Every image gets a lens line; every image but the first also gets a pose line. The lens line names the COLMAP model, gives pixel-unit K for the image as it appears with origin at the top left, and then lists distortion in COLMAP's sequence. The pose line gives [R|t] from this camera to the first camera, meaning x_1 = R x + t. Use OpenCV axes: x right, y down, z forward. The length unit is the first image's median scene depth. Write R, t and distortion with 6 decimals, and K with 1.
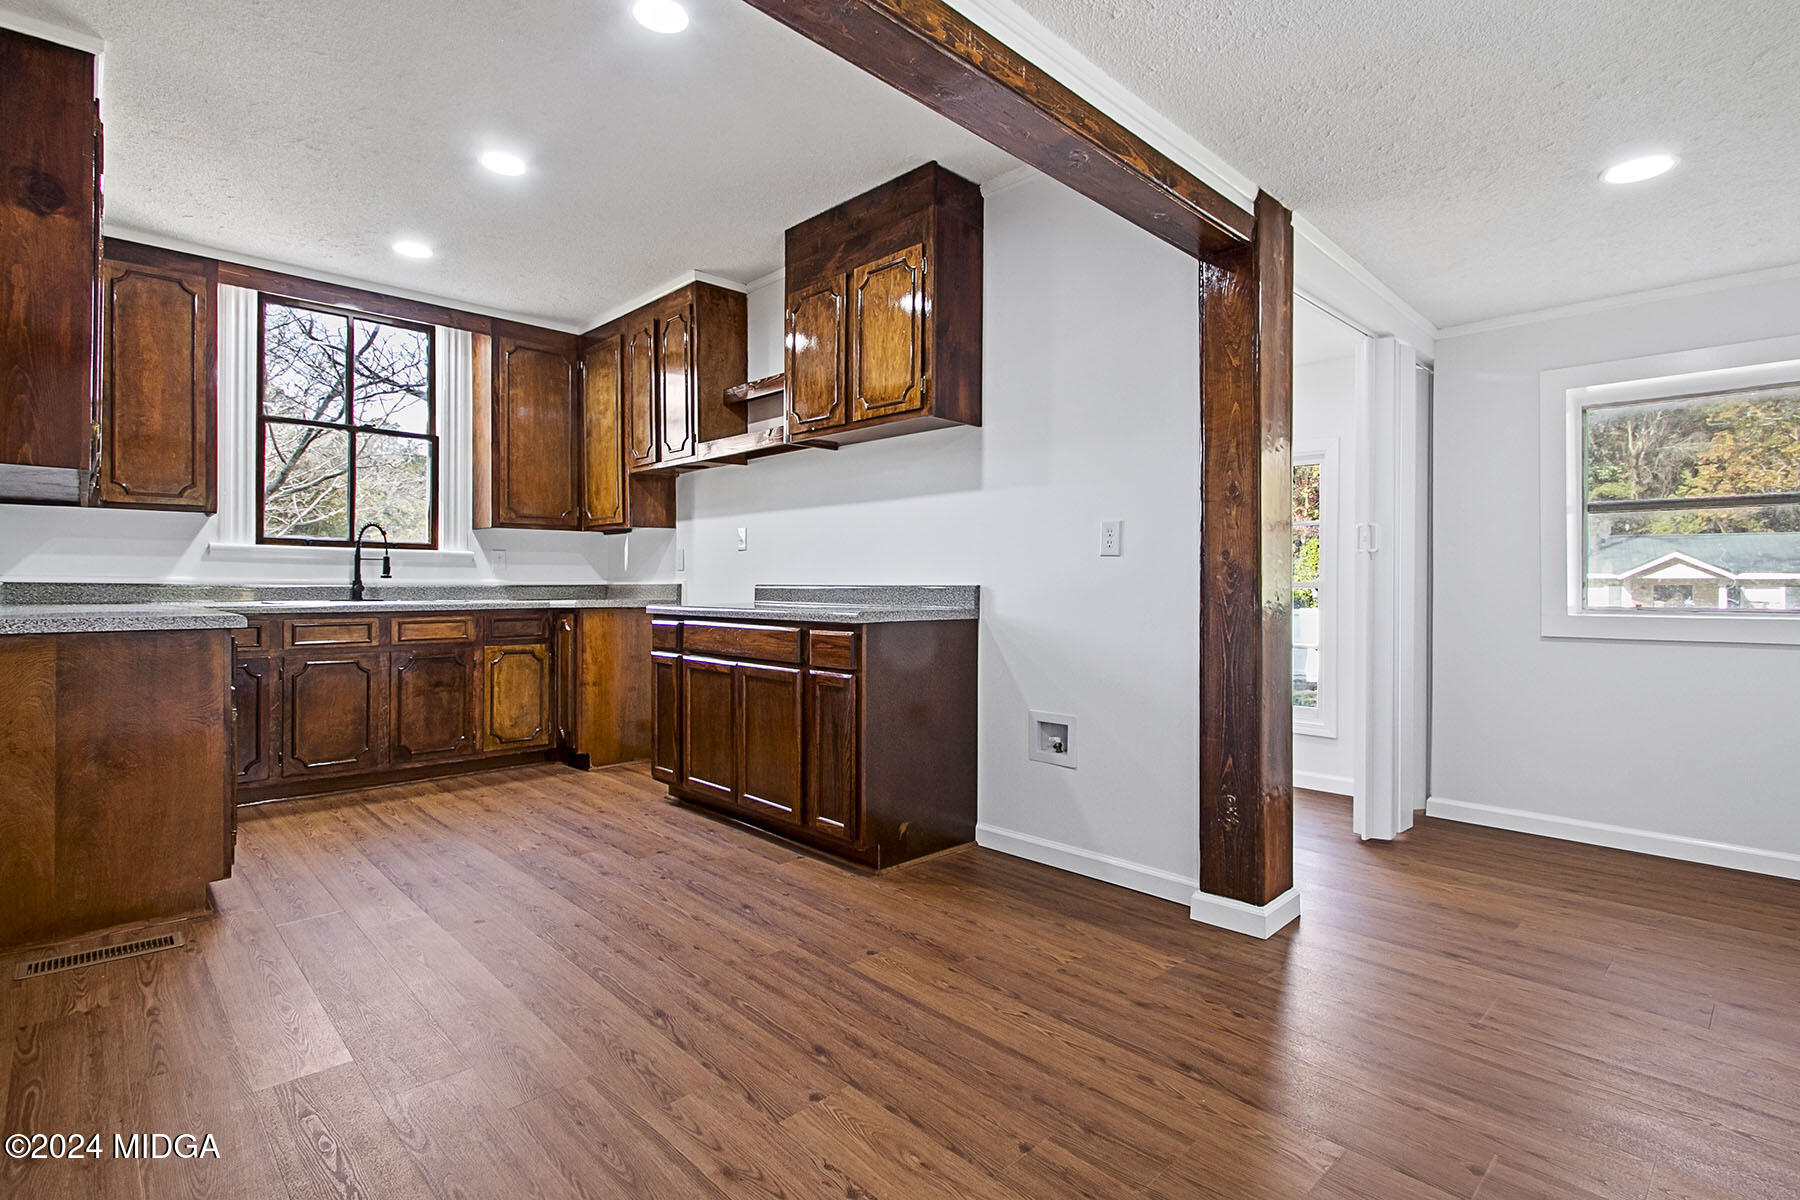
lens RADIAL K [[861.7, 0, 922.8], [0, 861.7, 582.6], [0, 0, 1]] dist [-0.001240, -0.002564]
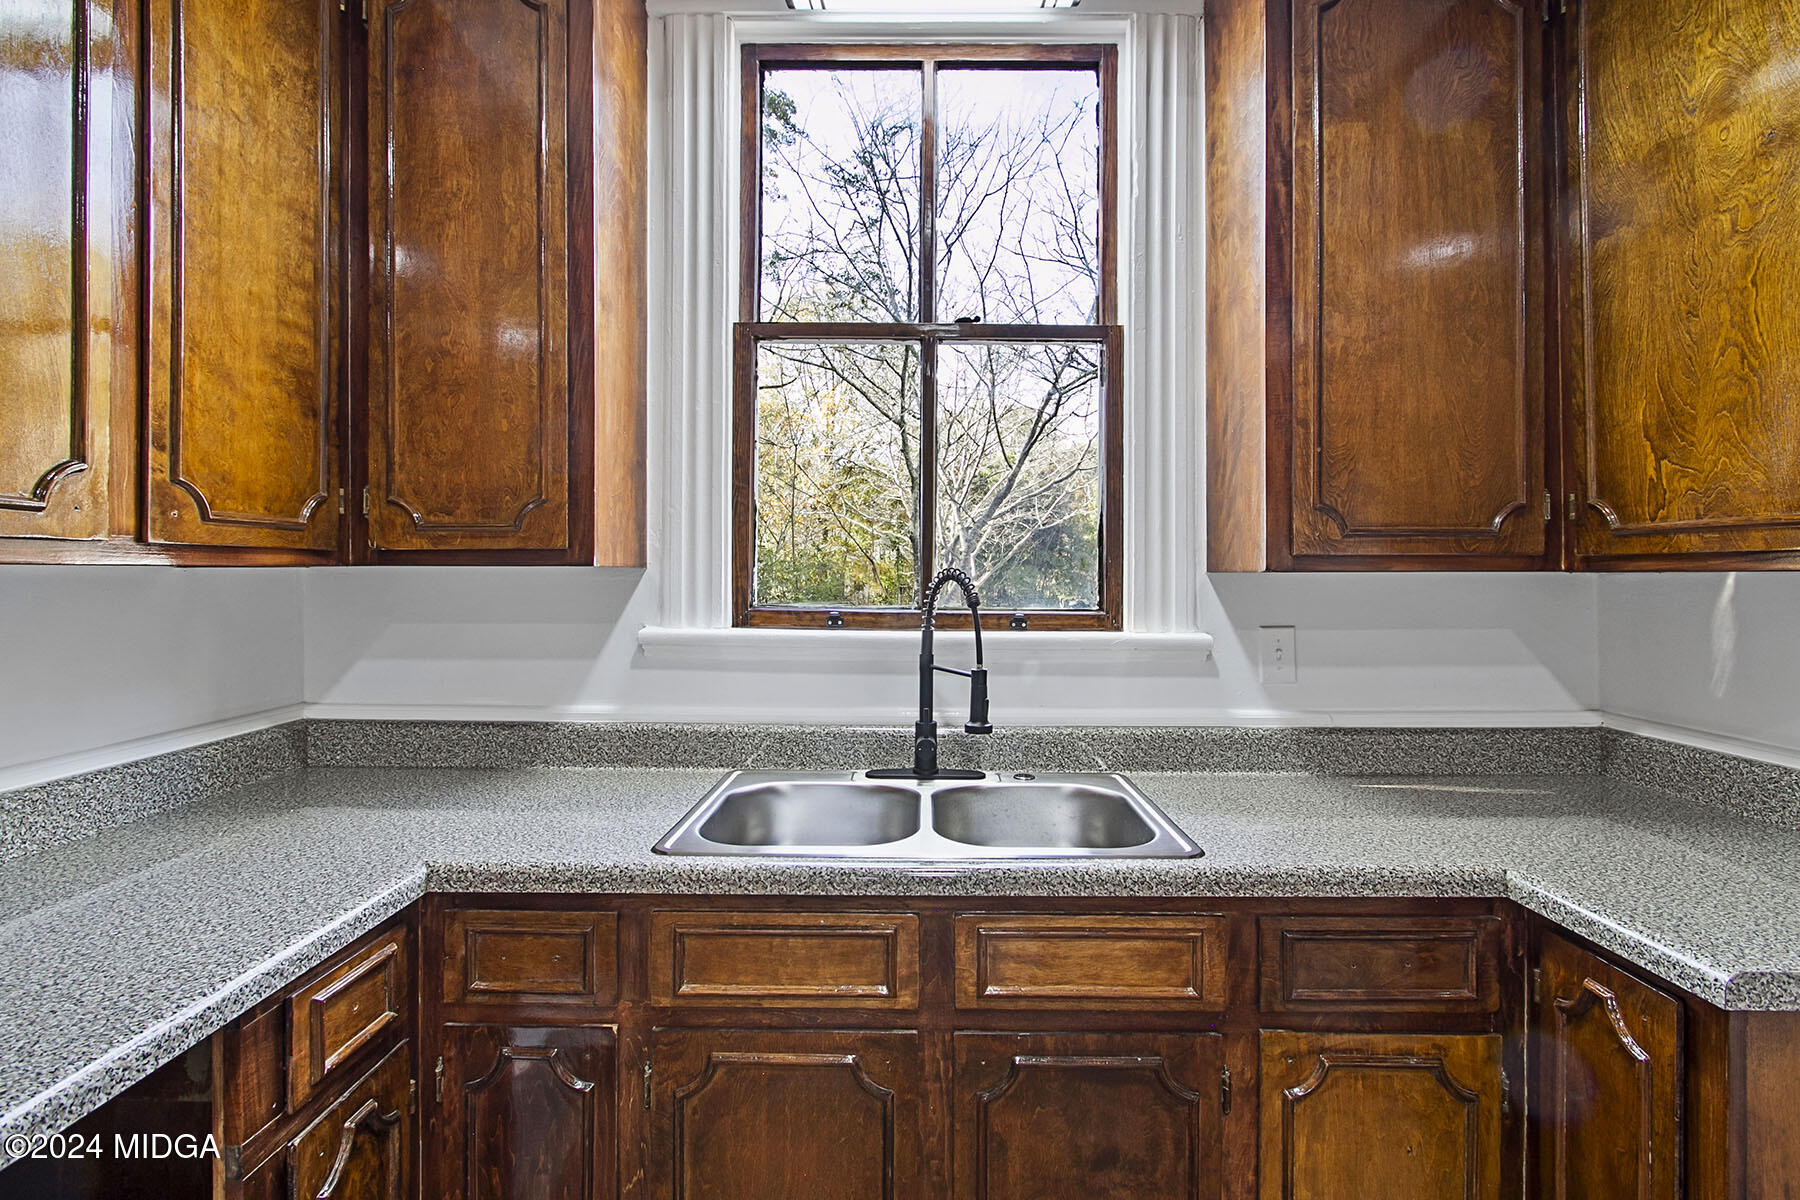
lens RADIAL K [[861.7, 0, 903.5], [0, 861.7, 571.5], [0, 0, 1]] dist [-0.001240, -0.002564]
pose [[0.697589, -0.002421, -0.716494, -0.413823], [0.000970, 0.999997, -0.002434, -0.071783], [0.716498, 0.001002, 0.697589, 0.769678]]
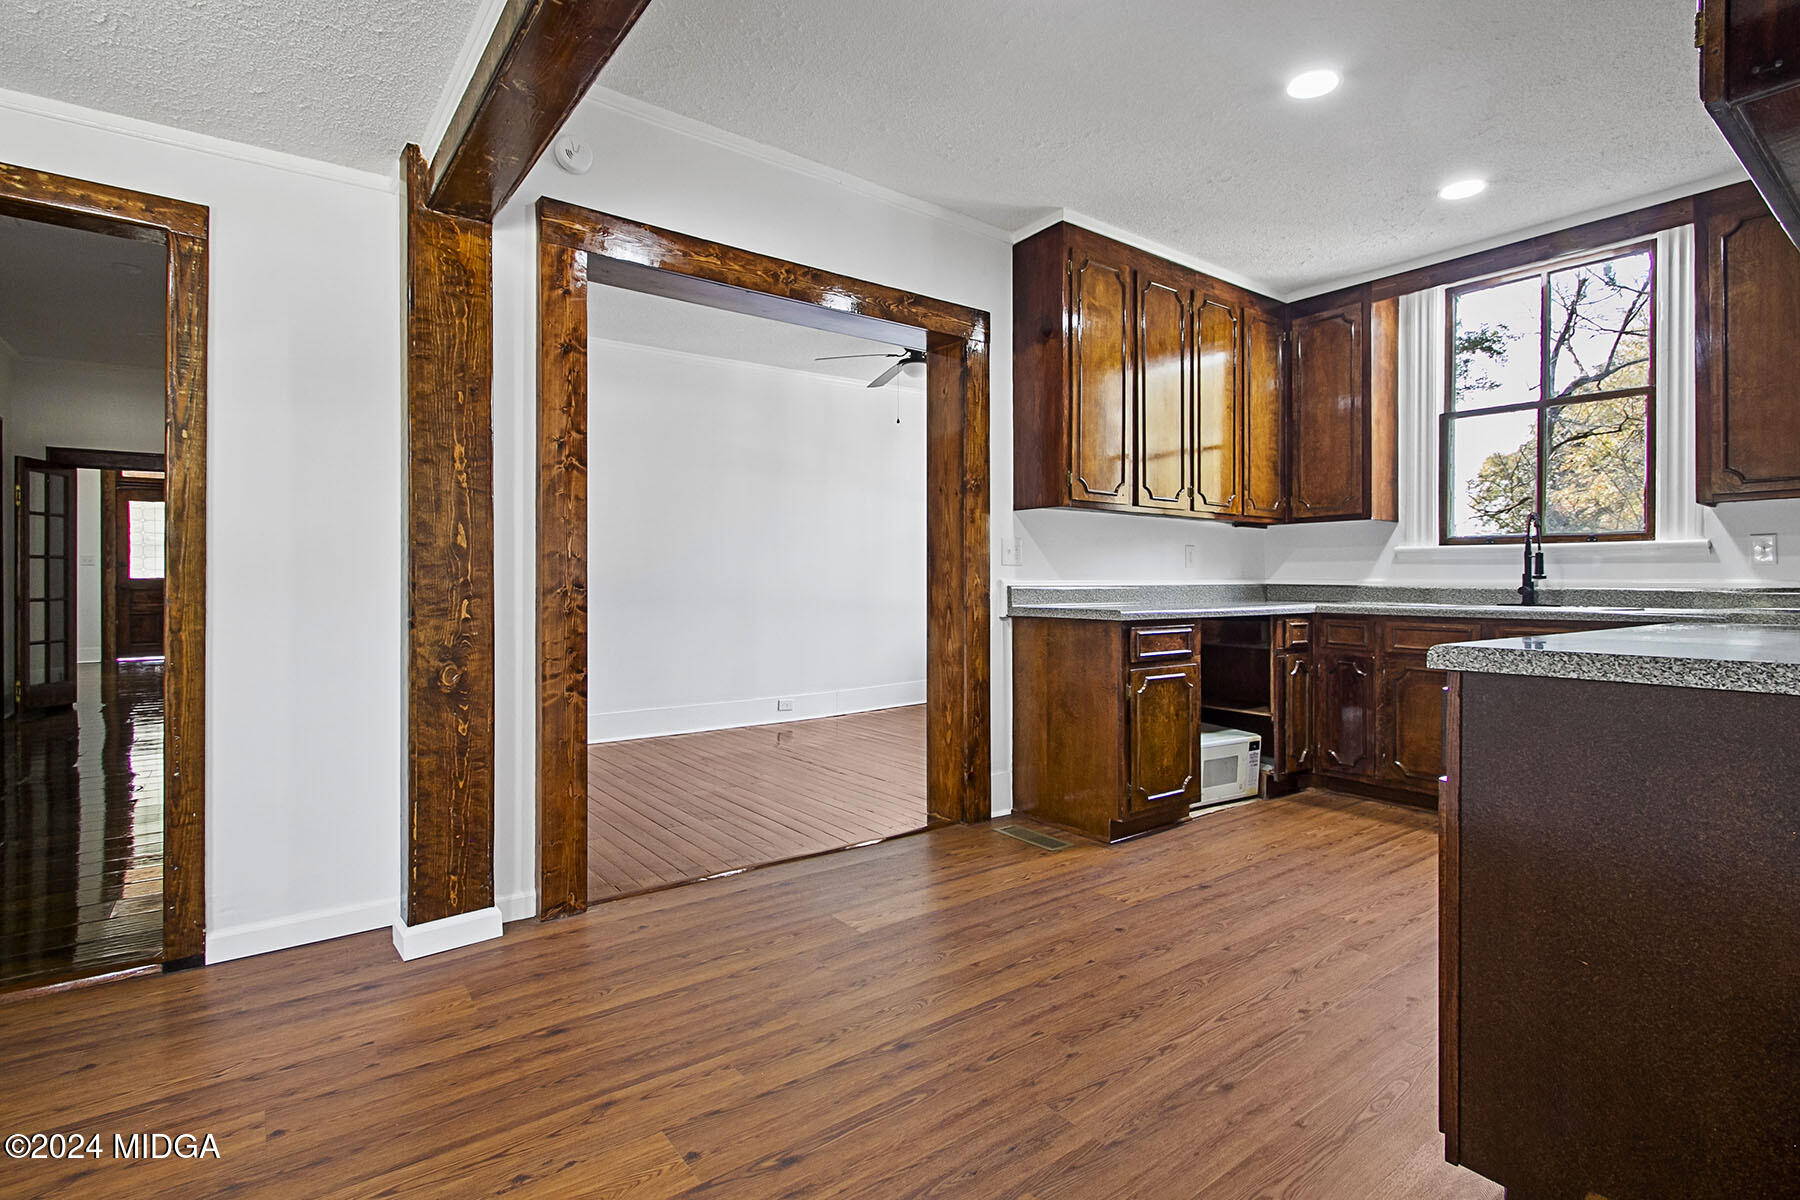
lens RADIAL K [[861.7, 0, 901.5], [0, 861.7, 579.2], [0, 0, 1]] dist [-0.001240, -0.002564]
pose [[-0.135261, -0.007801, -0.990779, 0.289959], [-0.000436, 0.999969, -0.007814, 0.002092], [0.990810, -0.000625, -0.135260, 0.526776]]
